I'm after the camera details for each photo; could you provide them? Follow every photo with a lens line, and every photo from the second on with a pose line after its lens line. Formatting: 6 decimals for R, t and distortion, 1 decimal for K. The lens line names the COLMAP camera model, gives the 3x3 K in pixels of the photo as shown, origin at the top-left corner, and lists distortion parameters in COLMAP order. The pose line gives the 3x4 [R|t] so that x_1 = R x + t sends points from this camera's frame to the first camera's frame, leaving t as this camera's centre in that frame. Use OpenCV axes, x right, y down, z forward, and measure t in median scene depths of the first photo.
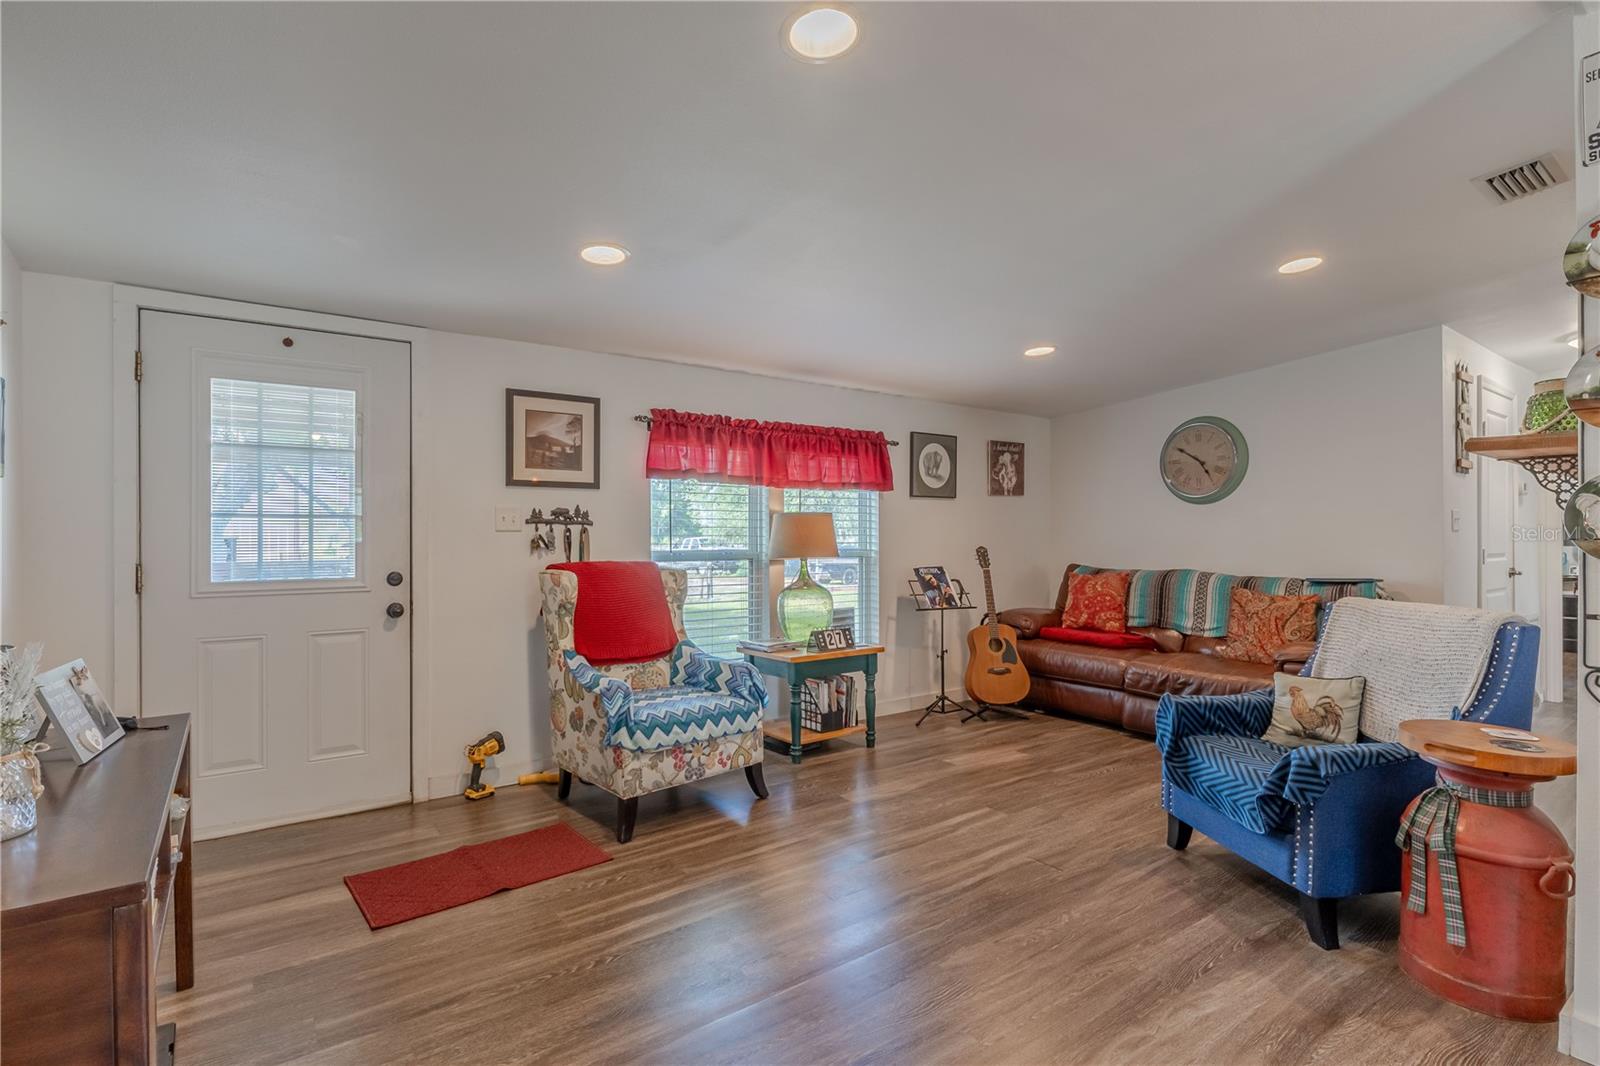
lens RADIAL K [[771.6, 0, 783.6], [0, 771.6, 530.5], [0, 0, 1]] dist [-0.001861, -0.000187]
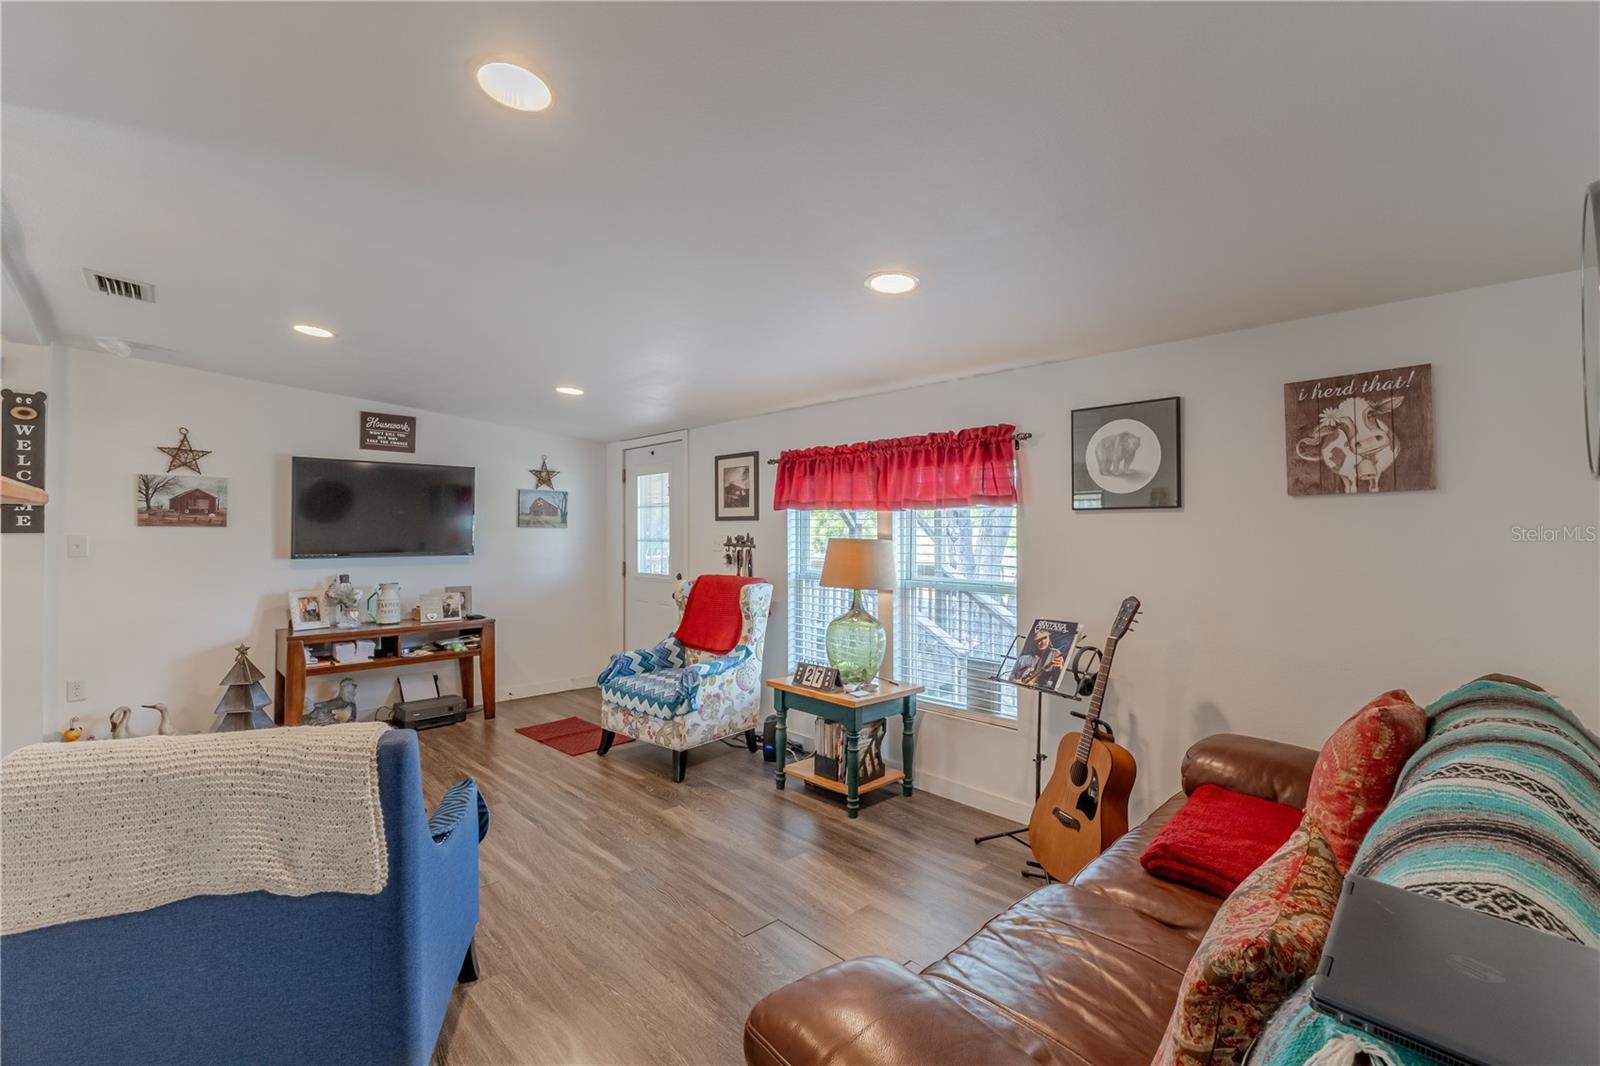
lens RADIAL K [[679.4, 0, 791.0], [0, 679.4, 519.6], [0, 0, 1]] dist [-0.012662, 0.000663]
pose [[0.142595, -0.017166, -0.989632, 0.919043], [0.003003, 0.999853, -0.016910, -0.035615], [0.989777, -0.000561, 0.142625, 0.901050]]
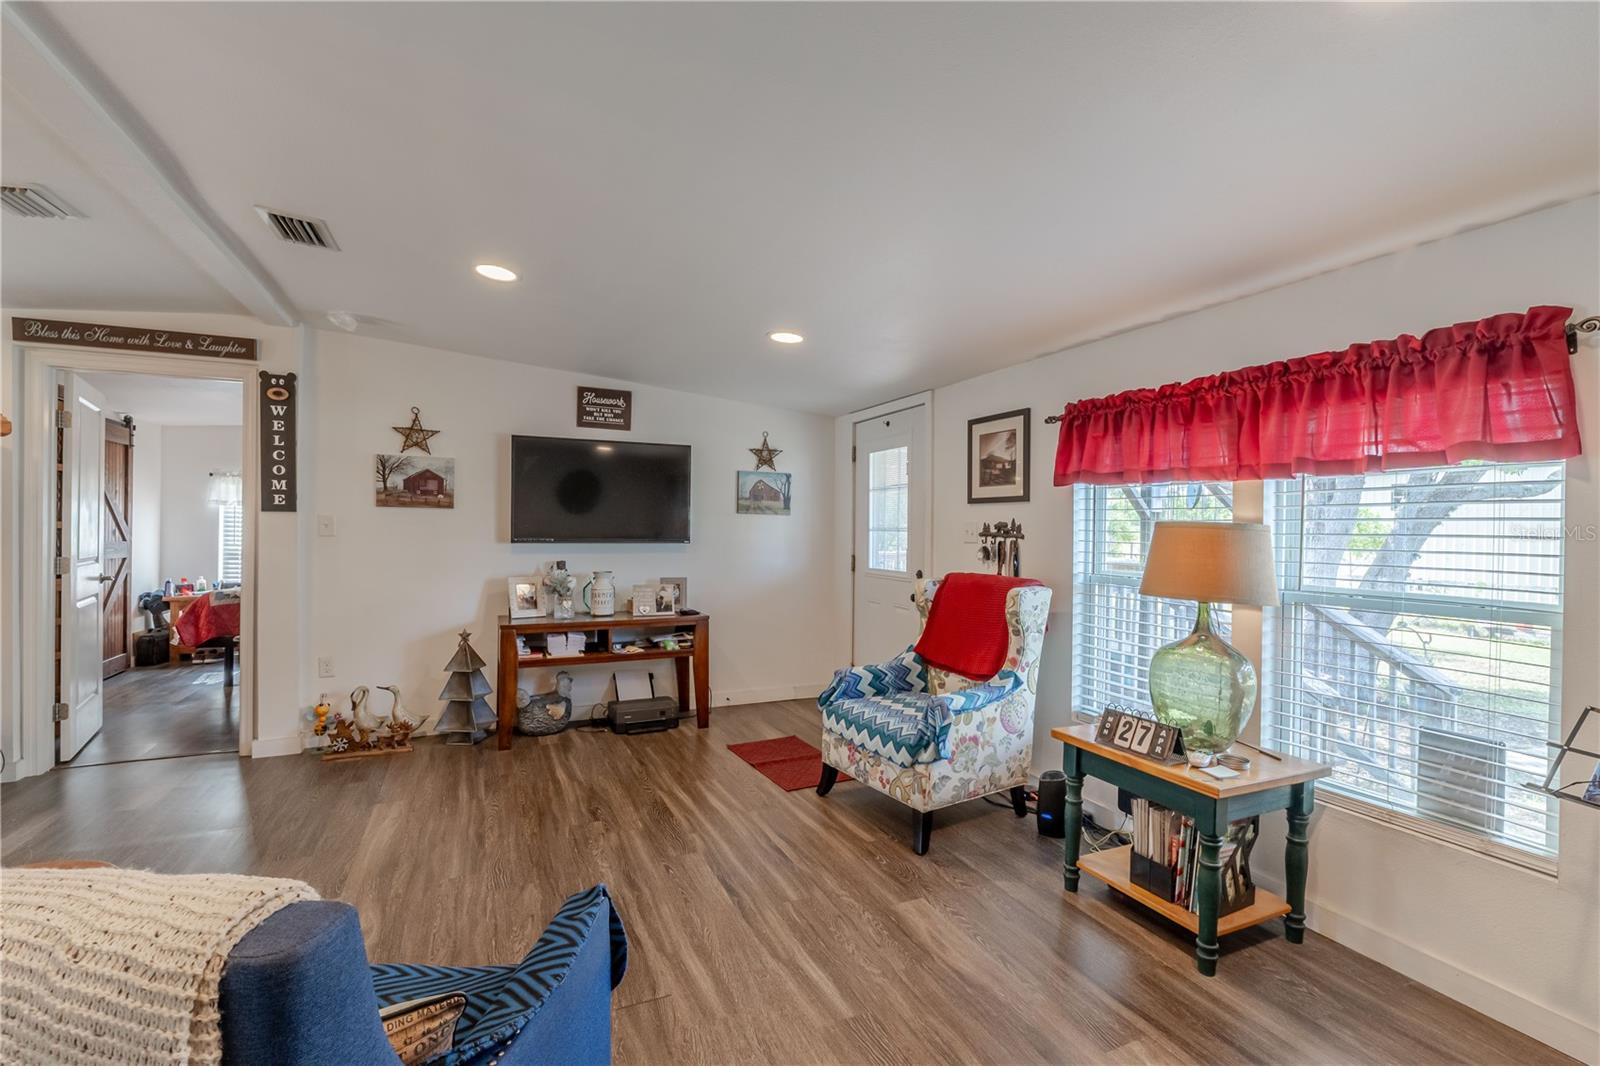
lens RADIAL K [[688.4, 0, 800.0], [0, 688.4, 533.0], [0, 0, 1]] dist [-0.003247, -0.000003]
pose [[-0.178999, 0.004695, -0.983838, 0.670843], [-0.008323, 0.999946, 0.006286, -0.017307], [0.983814, 0.009314, -0.178950, 0.882468]]
